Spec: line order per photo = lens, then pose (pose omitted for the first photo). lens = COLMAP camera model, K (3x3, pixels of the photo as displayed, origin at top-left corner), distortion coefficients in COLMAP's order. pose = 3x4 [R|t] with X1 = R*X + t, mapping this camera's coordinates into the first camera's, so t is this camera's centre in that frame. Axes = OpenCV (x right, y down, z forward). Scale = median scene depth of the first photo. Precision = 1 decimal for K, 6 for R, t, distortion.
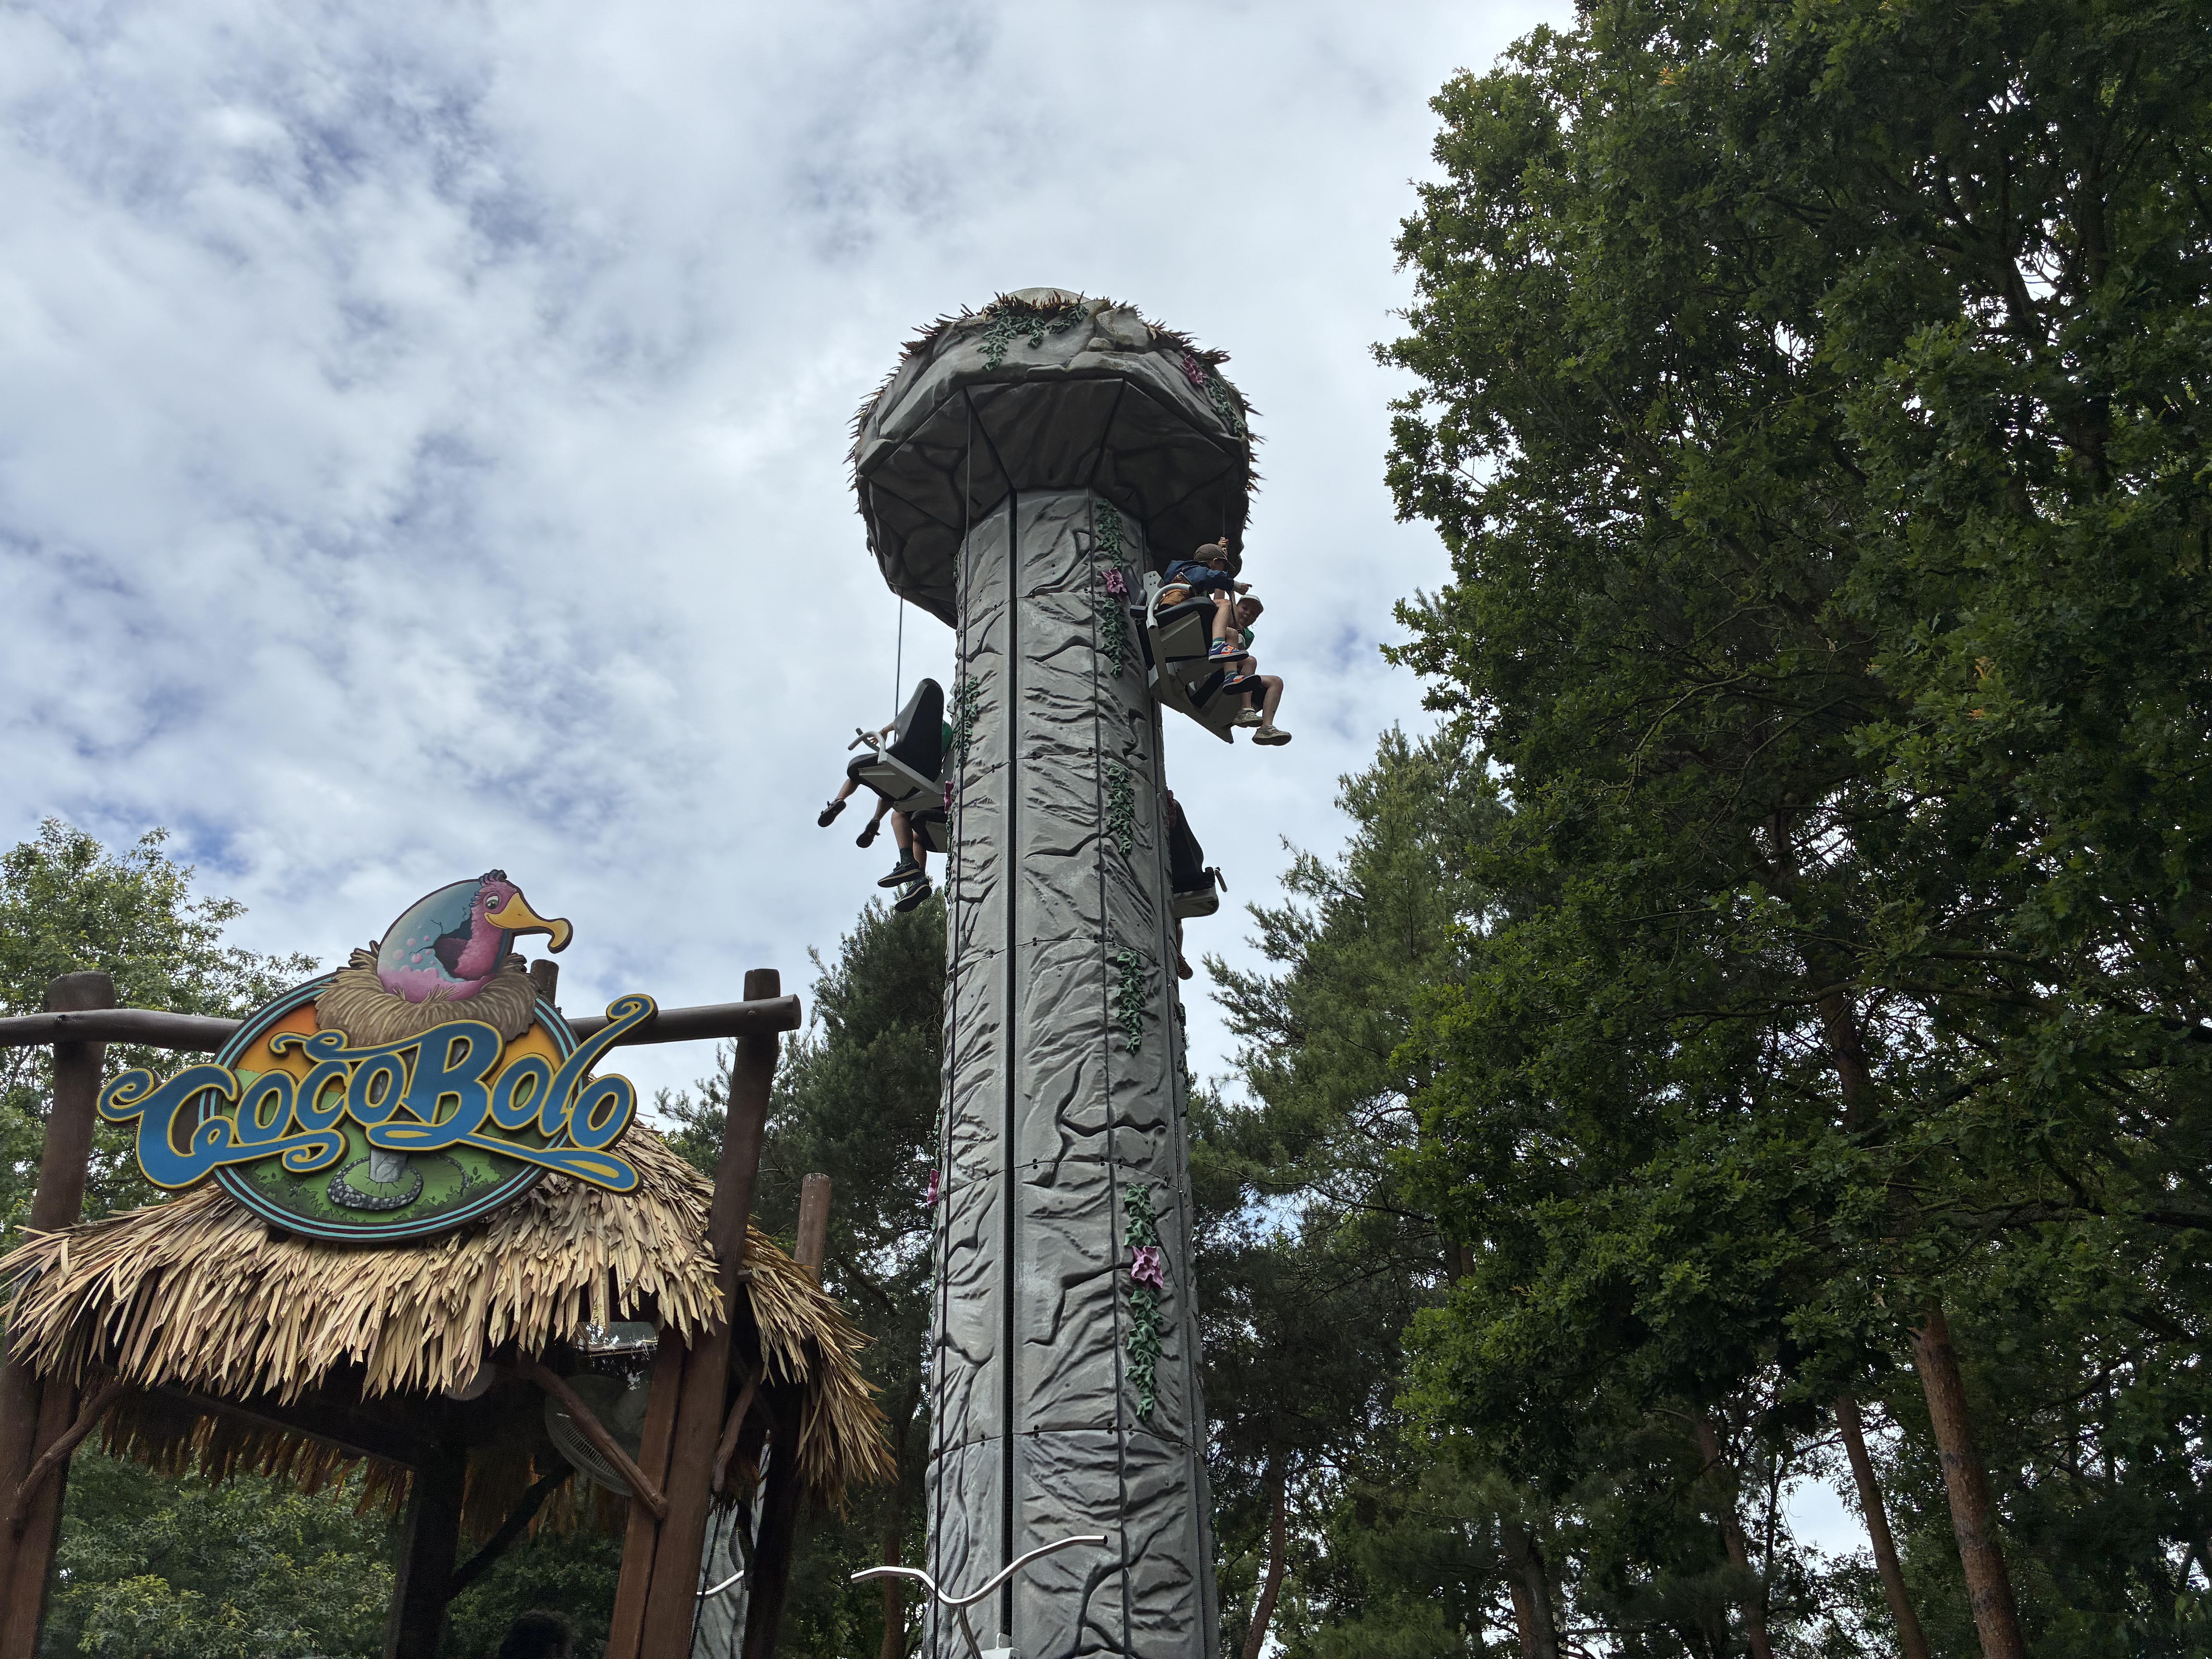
lens RADIAL K [[1661.4, 0, 1099.8], [0, 1661.4, 831.2], [0, 0, 1]] dist [0.055815, -0.055818]
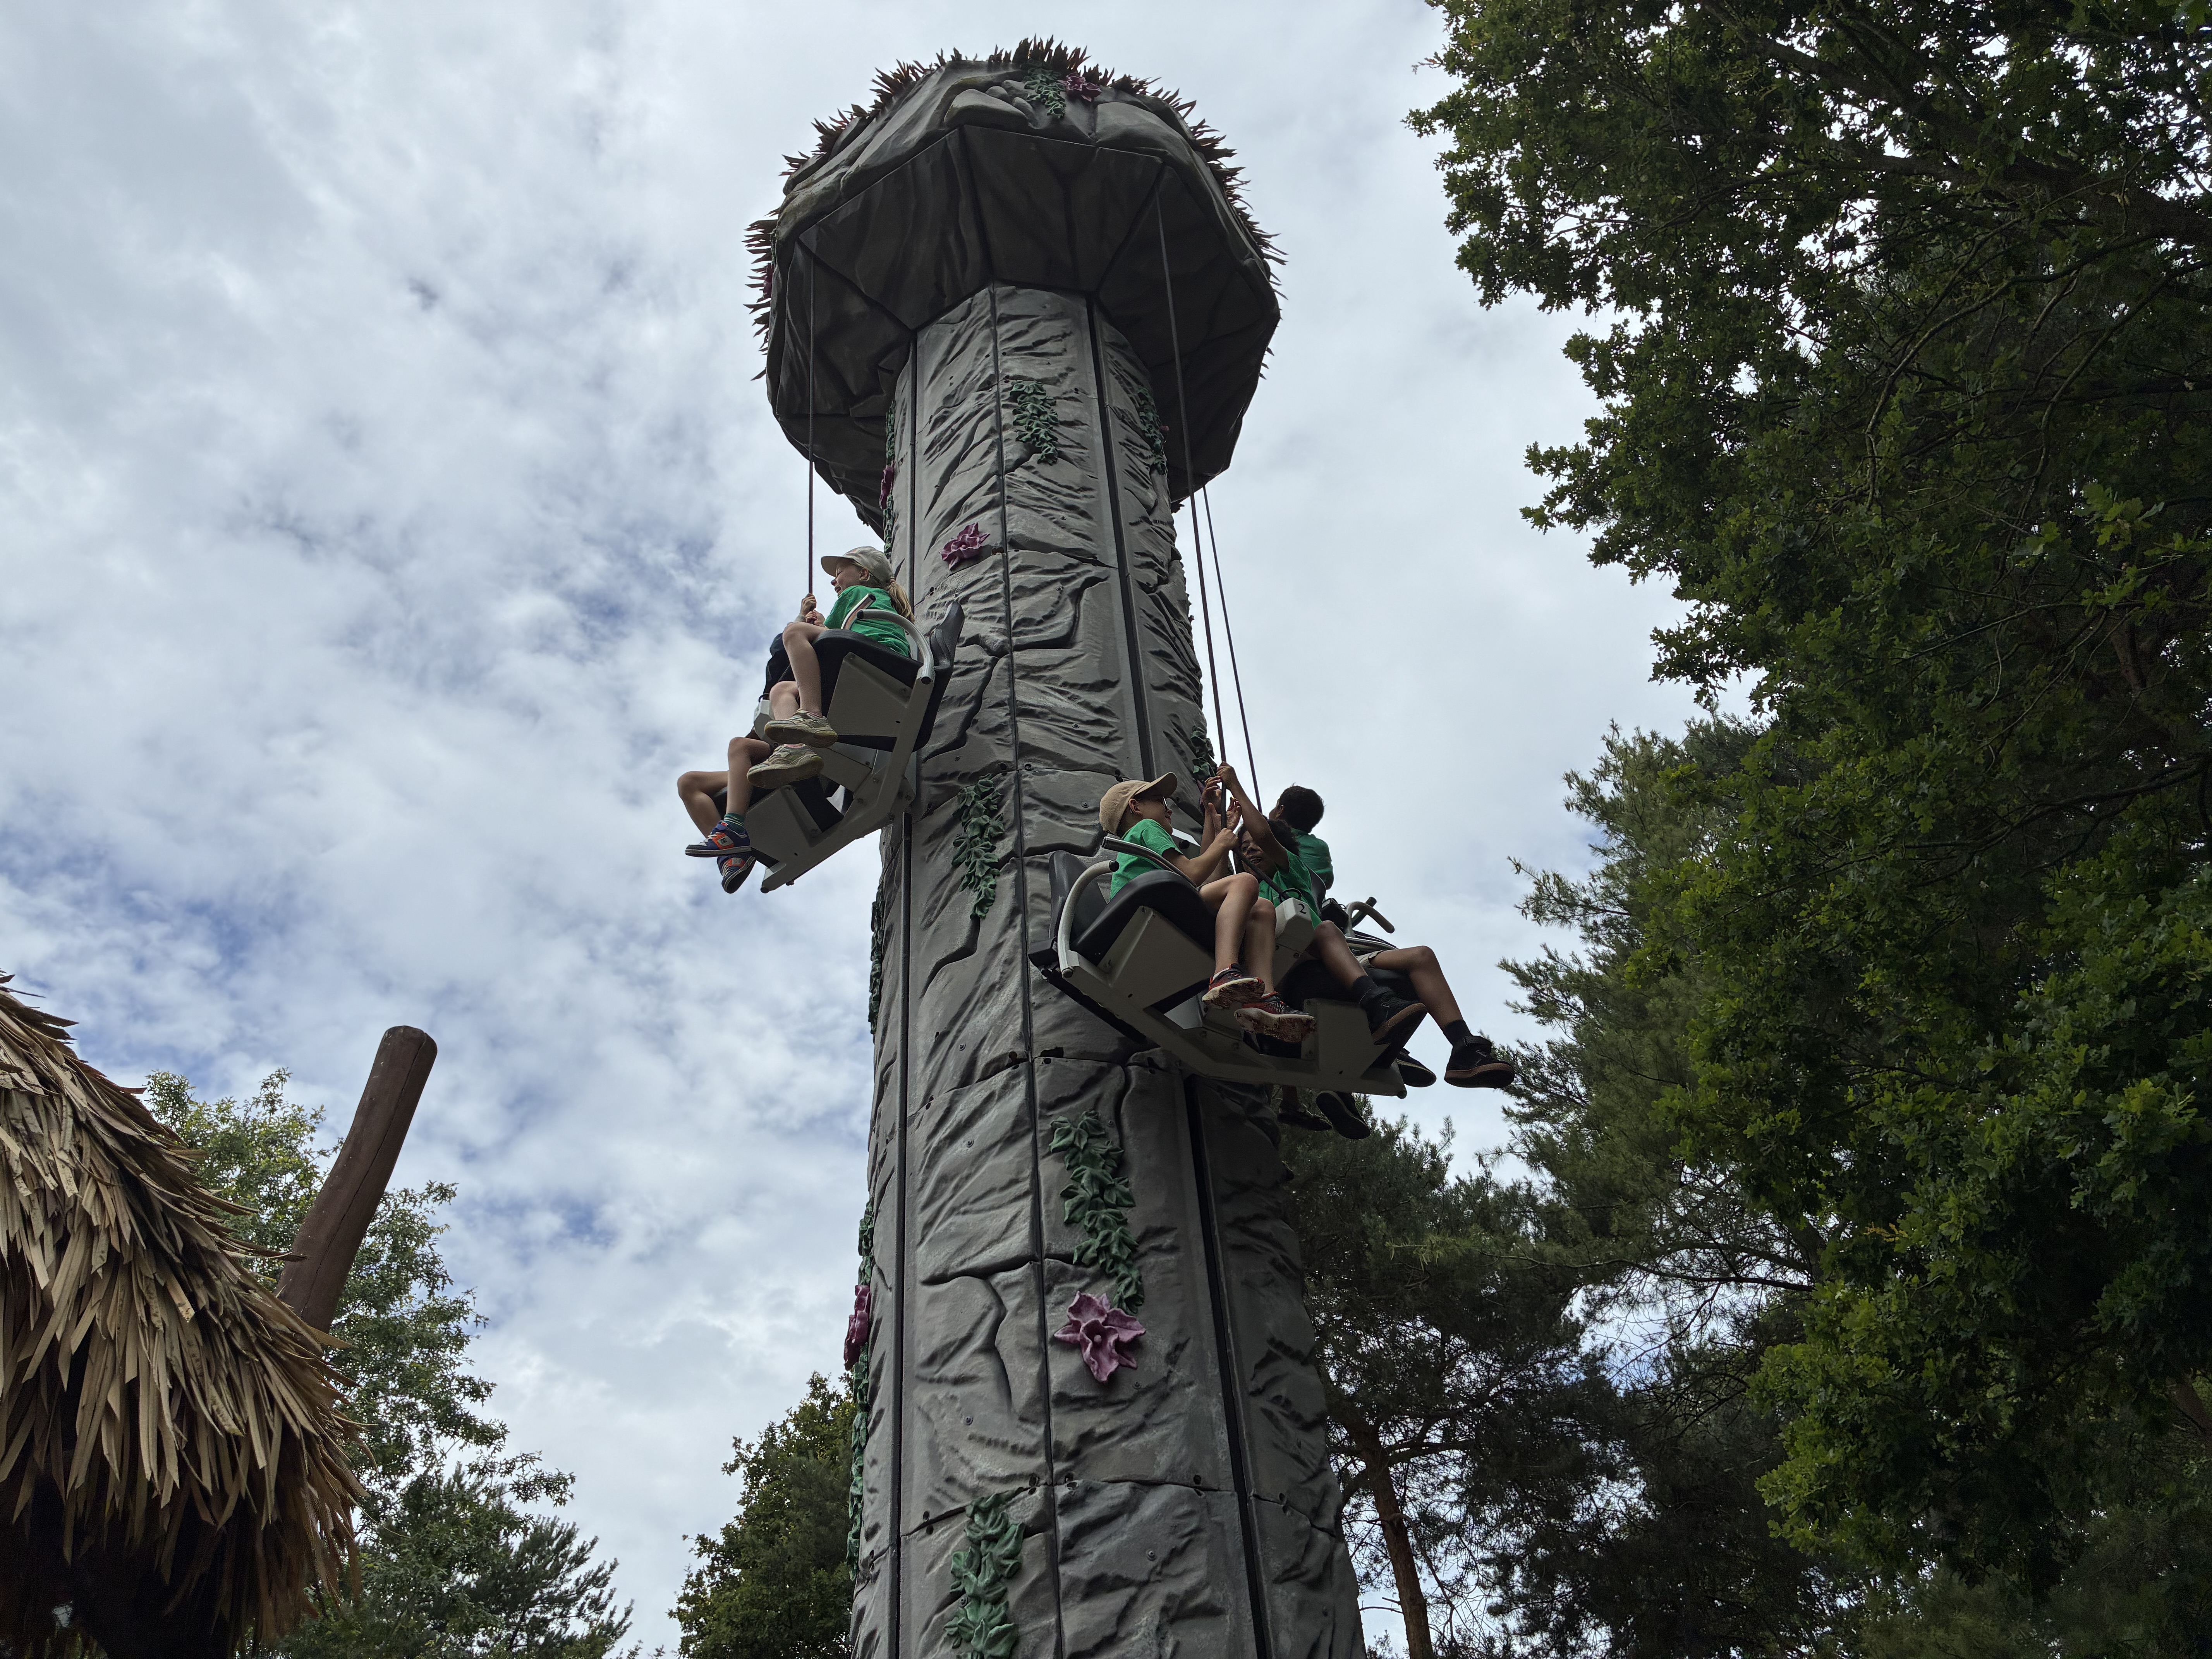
lens RADIAL K [[1642.7, 0, 1101.4], [0, 1642.7, 783.9], [0, 0, 1]] dist [0.036048, -0.004426]
pose [[0.965839, -0.205584, -0.157767, 0.146783], [0.176024, 0.967261, -0.182813, 0.244783], [0.190185, 0.148797, 0.970407, 0.456830]]
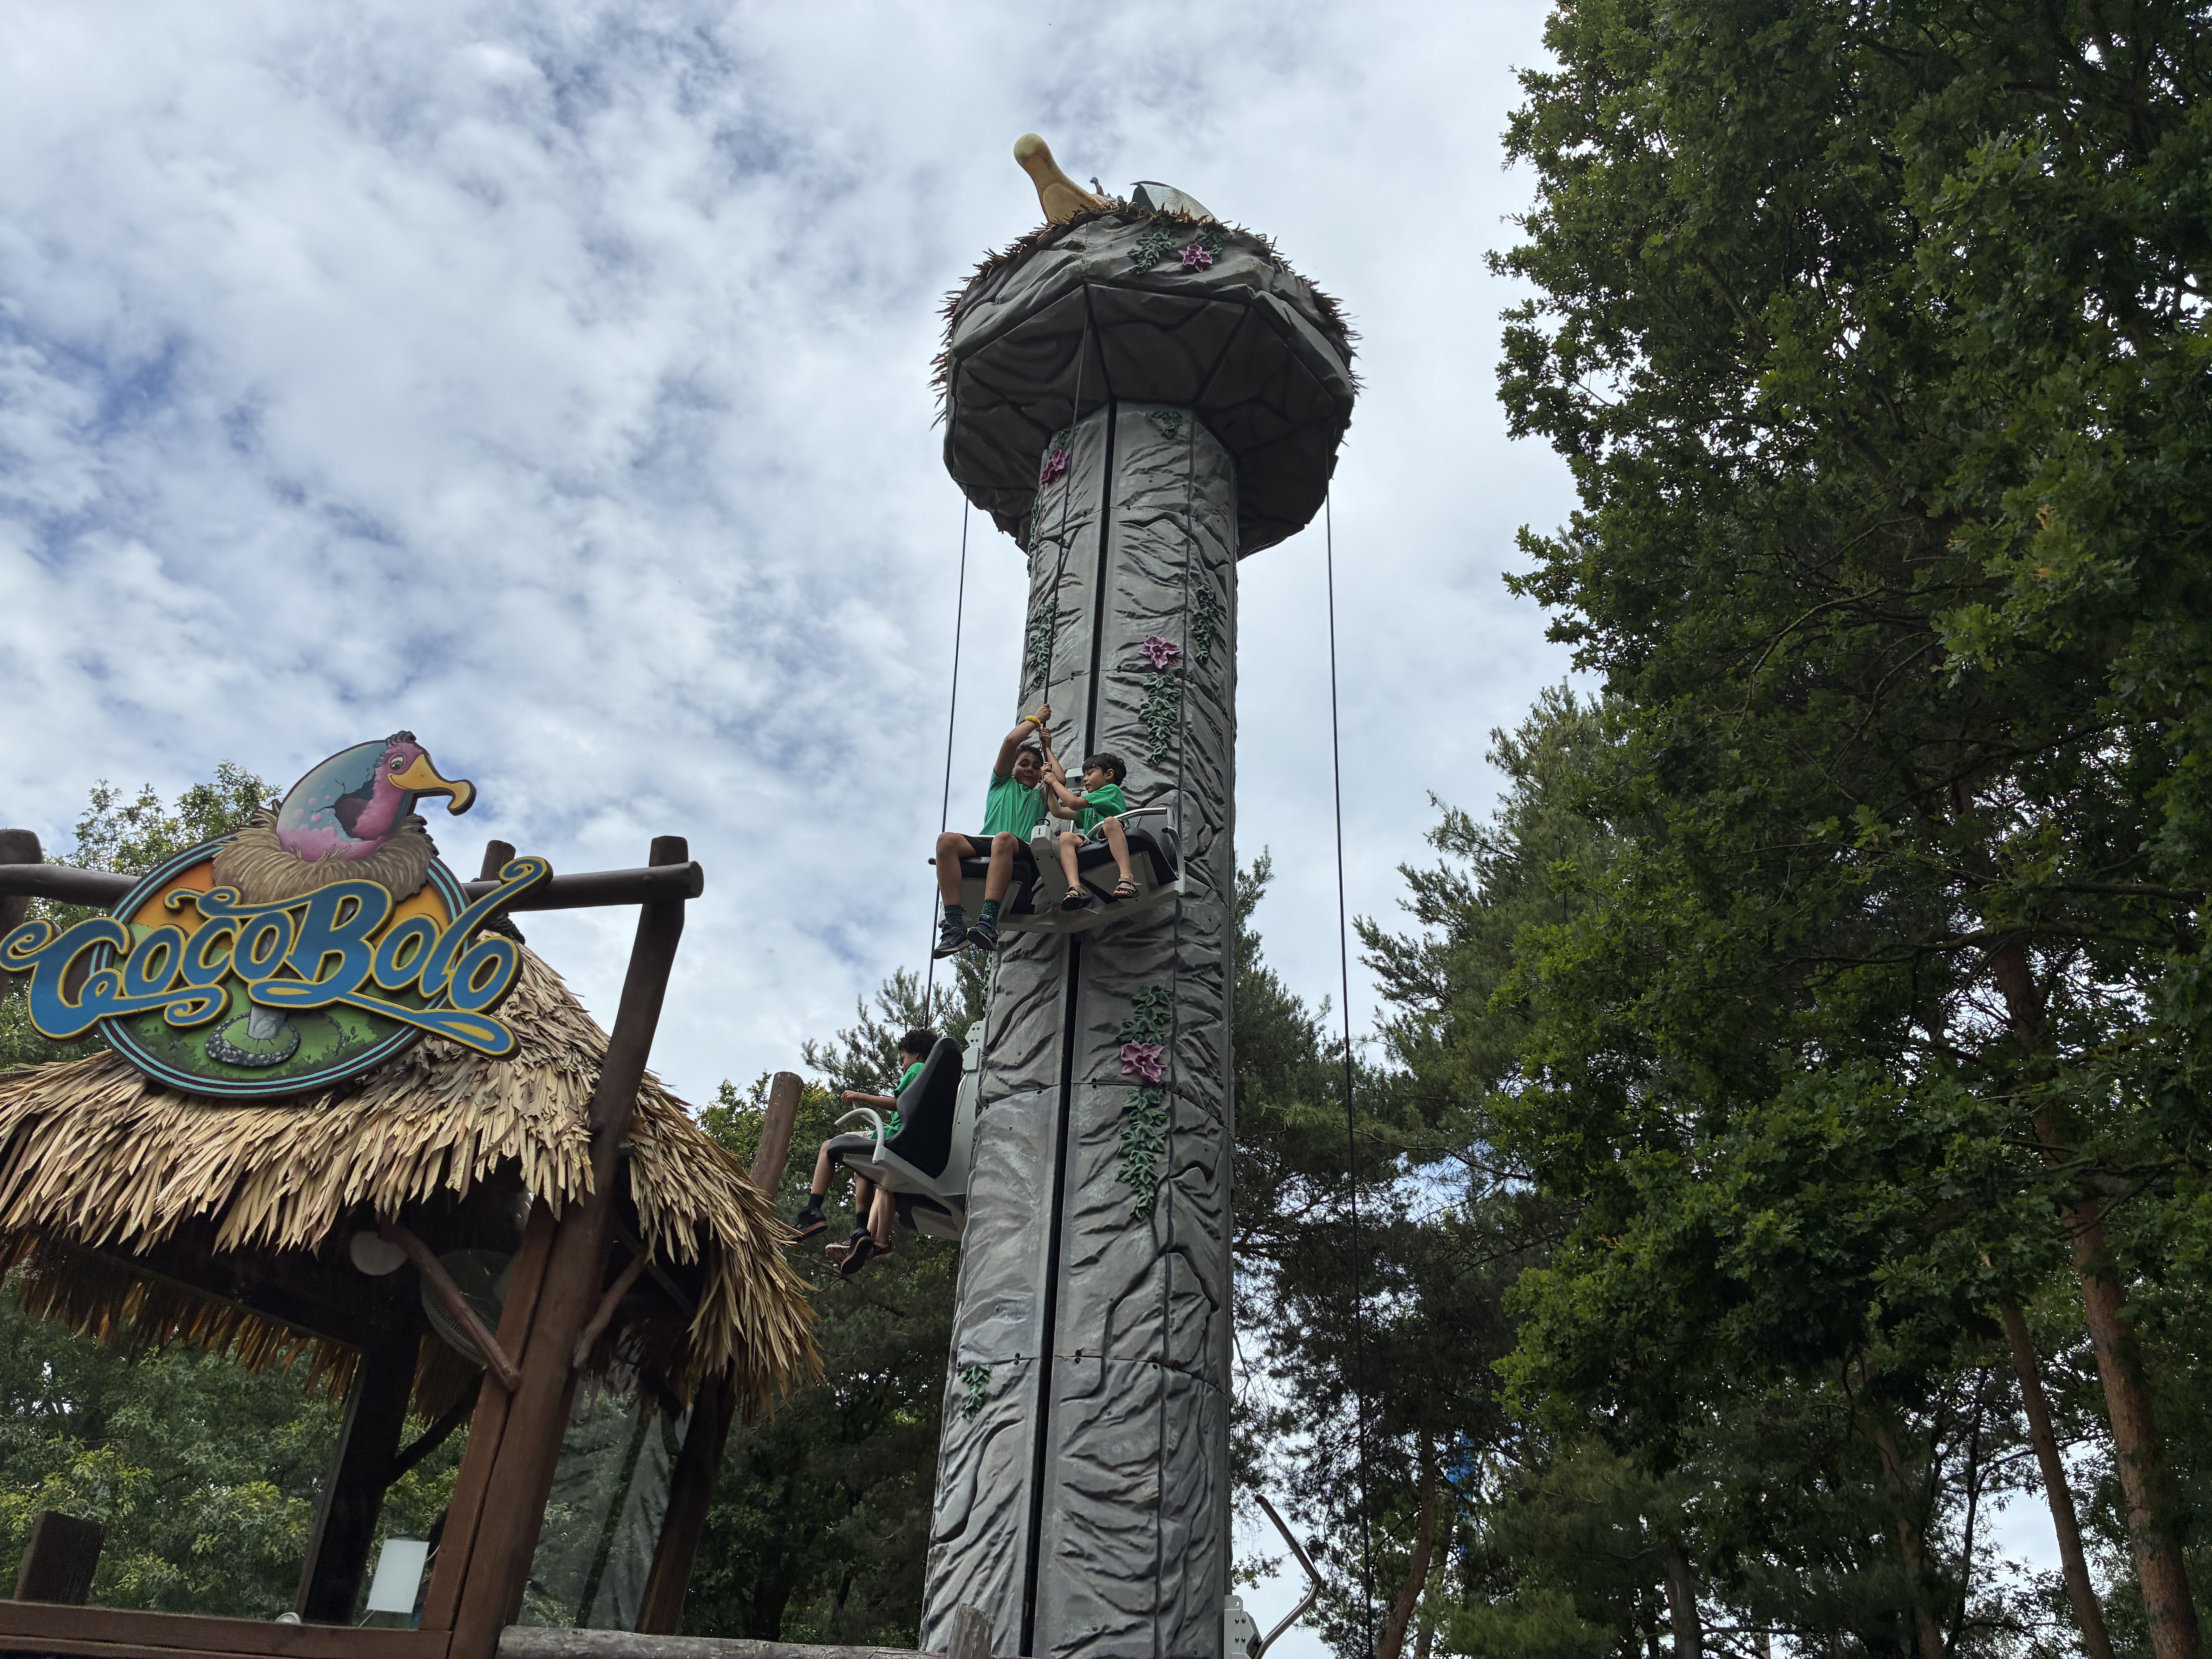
lens RADIAL K [[1666.3, 0, 1122.3], [0, 1666.3, 819.7], [0, 0, 1]] dist [0.054106, -0.062623]
pose [[0.993781, 0.007435, -0.111107, 0.119846], [-0.007091, 0.999969, 0.003489, 0.050675], [0.111129, -0.002679, 0.993802, 0.057166]]
